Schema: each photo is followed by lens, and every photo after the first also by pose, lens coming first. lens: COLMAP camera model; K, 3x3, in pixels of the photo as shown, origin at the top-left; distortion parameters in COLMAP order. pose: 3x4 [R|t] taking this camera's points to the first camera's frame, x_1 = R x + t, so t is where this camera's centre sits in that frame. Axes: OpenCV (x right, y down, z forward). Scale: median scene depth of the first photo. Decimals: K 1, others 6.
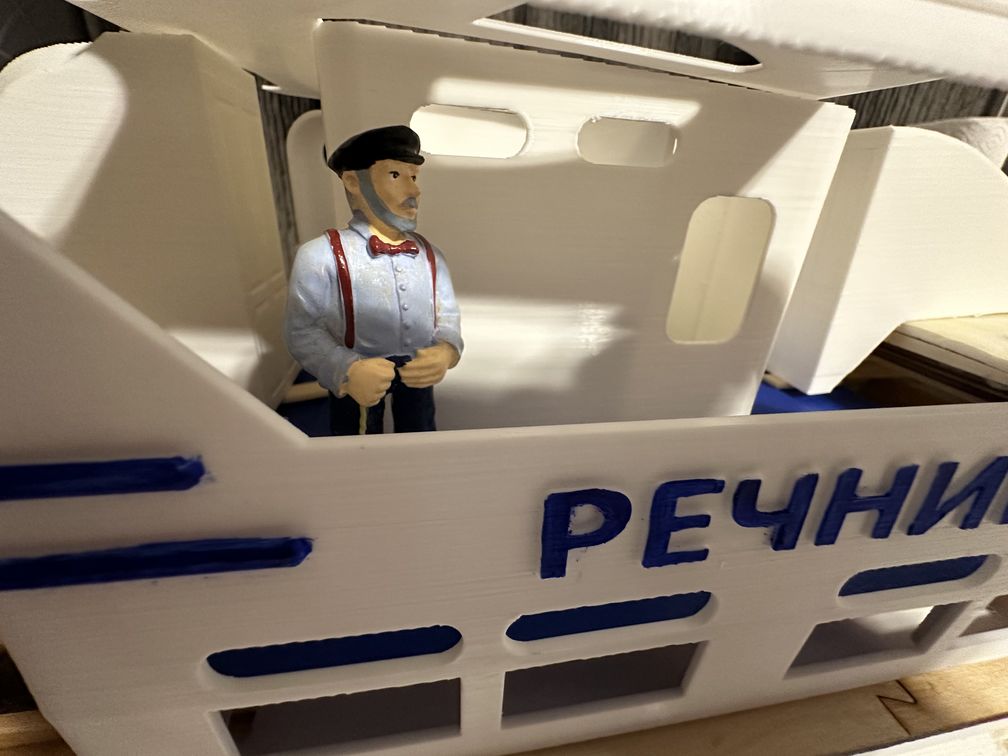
lens RADIAL K [[404.6, 0, 504.9], [0, 404.6, 378.3], [0, 0, 1]] dist [-0.007168, 0.000362]
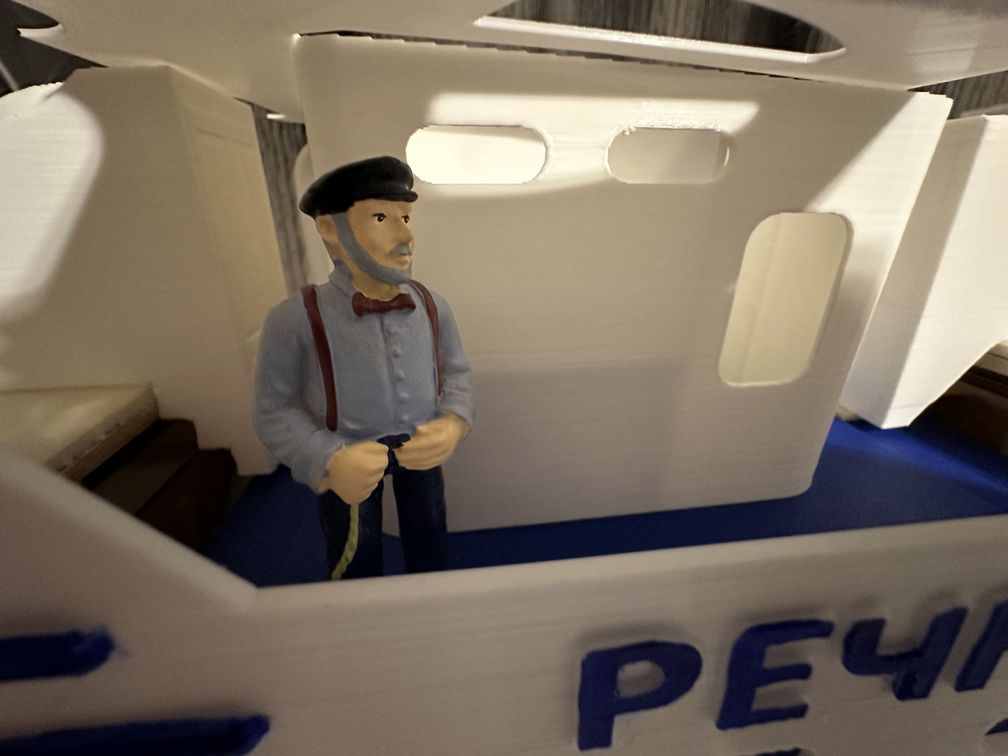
lens RADIAL K [[404.6, 0, 508.8], [0, 404.6, 380.5], [0, 0, 1]] dist [-0.007168, 0.000362]
pose [[0.997927, -0.025972, -0.058883, 0.016260], [0.024845, 0.999495, -0.019792, -0.133058], [0.059367, 0.018288, 0.998069, 0.187282]]
